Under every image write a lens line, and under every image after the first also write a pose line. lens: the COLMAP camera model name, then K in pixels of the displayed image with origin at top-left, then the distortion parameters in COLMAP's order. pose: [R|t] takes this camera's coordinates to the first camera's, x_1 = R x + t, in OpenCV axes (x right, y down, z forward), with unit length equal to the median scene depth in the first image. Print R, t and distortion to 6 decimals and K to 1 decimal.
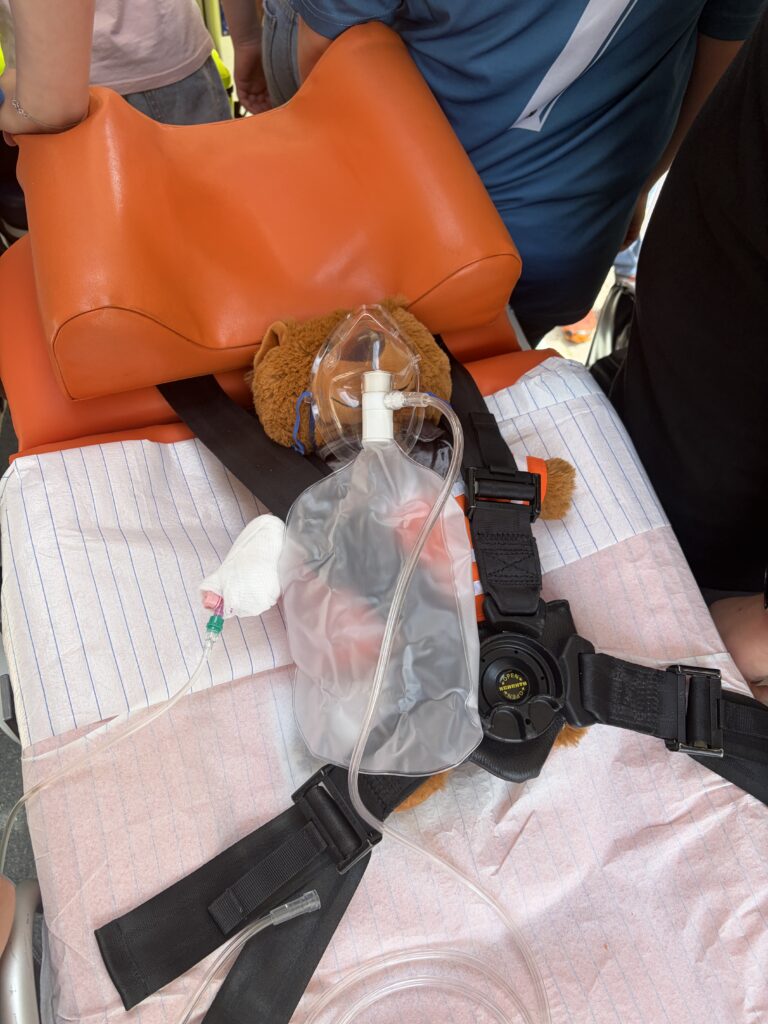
lens RADIAL K [[793.1, 0, 385.3], [0, 793.1, 508.2], [0, 0, 1]] dist [0.051351, -0.052247]
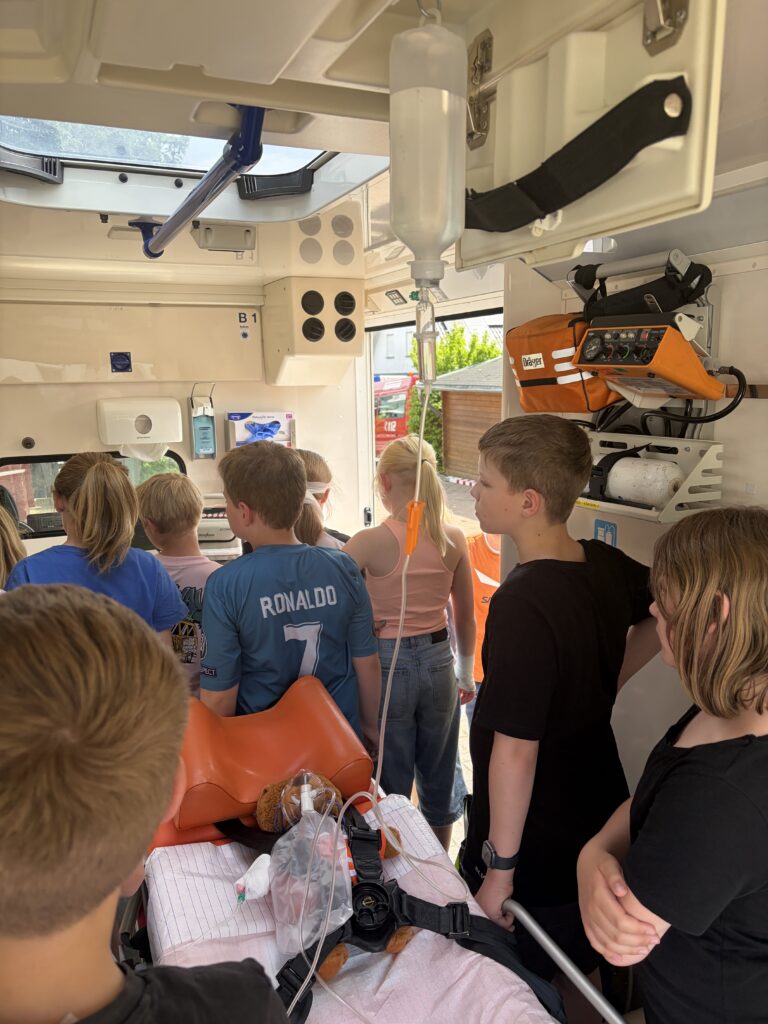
lens RADIAL K [[793.1, 0, 385.3], [0, 793.1, 508.2], [0, 0, 1]] dist [0.051351, -0.052247]
pose [[0.993222, -0.100166, 0.058973, 0.173392], [0.112553, 0.702058, -0.703169, 0.996058], [0.029031, 0.705040, 0.708573, -1.394780]]
